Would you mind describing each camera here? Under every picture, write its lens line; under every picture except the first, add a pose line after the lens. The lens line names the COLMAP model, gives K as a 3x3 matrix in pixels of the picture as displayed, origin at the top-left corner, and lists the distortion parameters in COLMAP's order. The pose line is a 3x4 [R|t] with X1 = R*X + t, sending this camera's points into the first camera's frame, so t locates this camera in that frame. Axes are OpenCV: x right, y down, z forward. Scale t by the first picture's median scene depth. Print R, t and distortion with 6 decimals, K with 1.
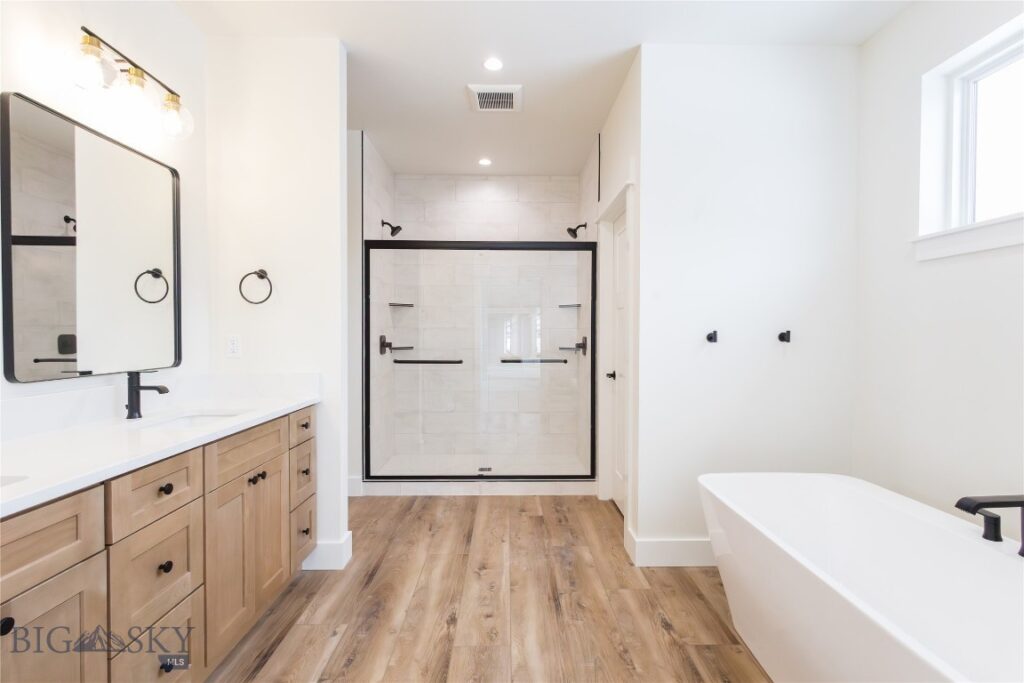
lens RADIAL K [[479.7, 0, 515.8], [0, 479.7, 335.9], [0, 0, 1]] dist [0.002502, -0.000068]
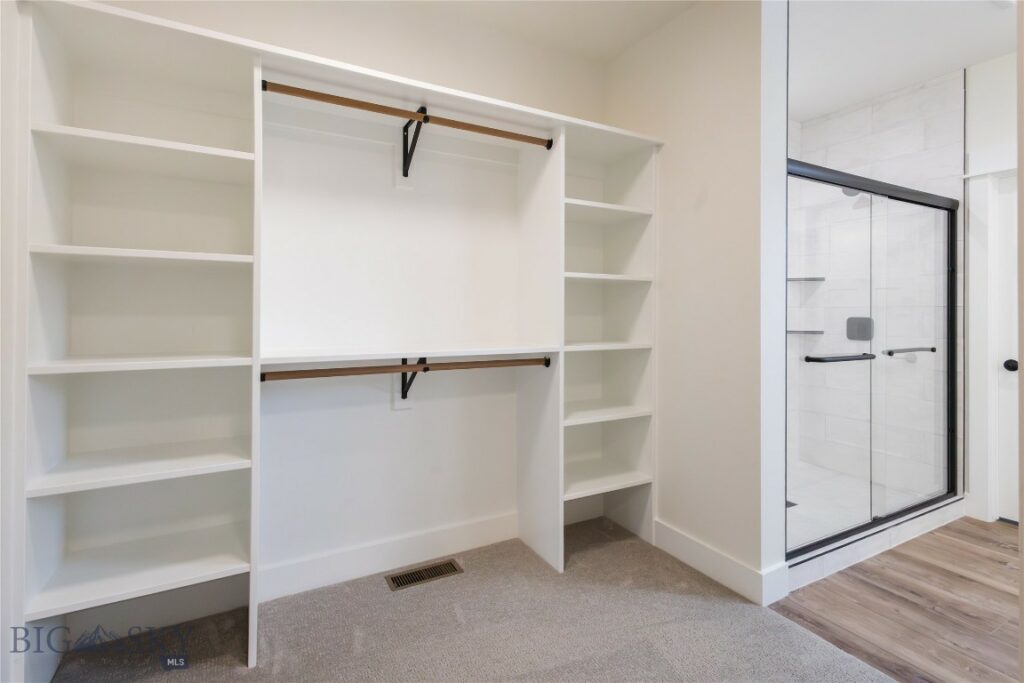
lens RADIAL K [[477.4, 0, 511.4], [0, 477.4, 312.6], [0, 0, 1]] dist [0.001005, 0.000072]
pose [[0.894204, 0.002942, 0.447651, -1.257767], [0.002873, 0.999920, -0.012311, 0.000886], [-0.447651, 0.012295, 0.894124, 0.904560]]
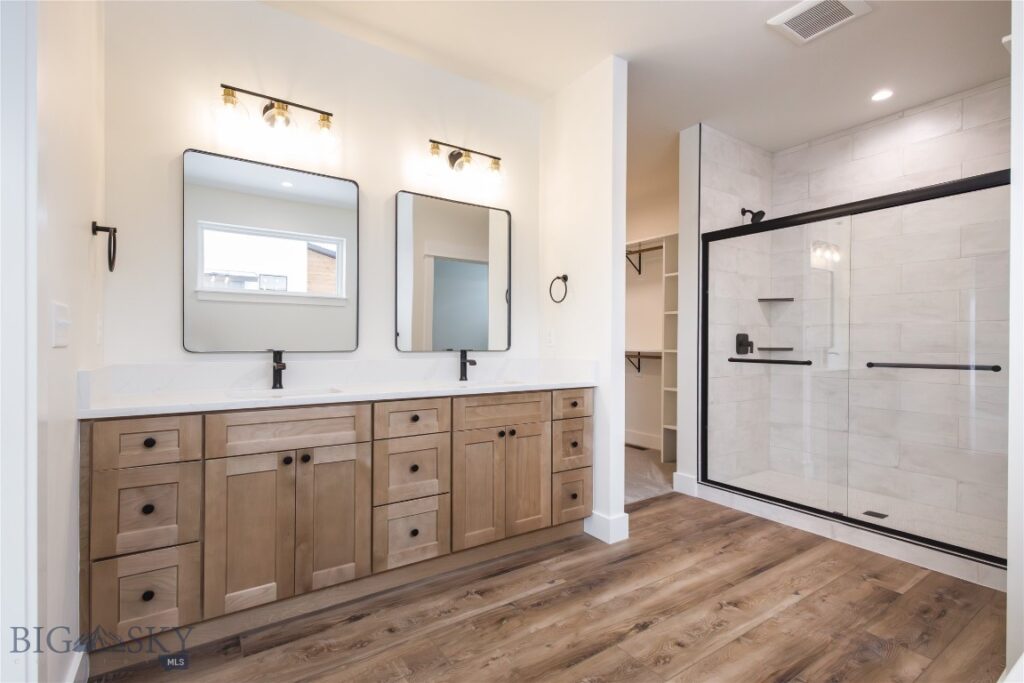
lens RADIAL K [[471.7, 0, 512.0], [0, 471.7, 341.5], [0, 0, 1]] dist [0.001158, -0.000221]
pose [[0.540677, -0.004144, -0.841220, 0.407455], [-0.009098, 0.999901, -0.010774, 0.045824], [0.841181, 0.013479, 0.540586, 0.237671]]
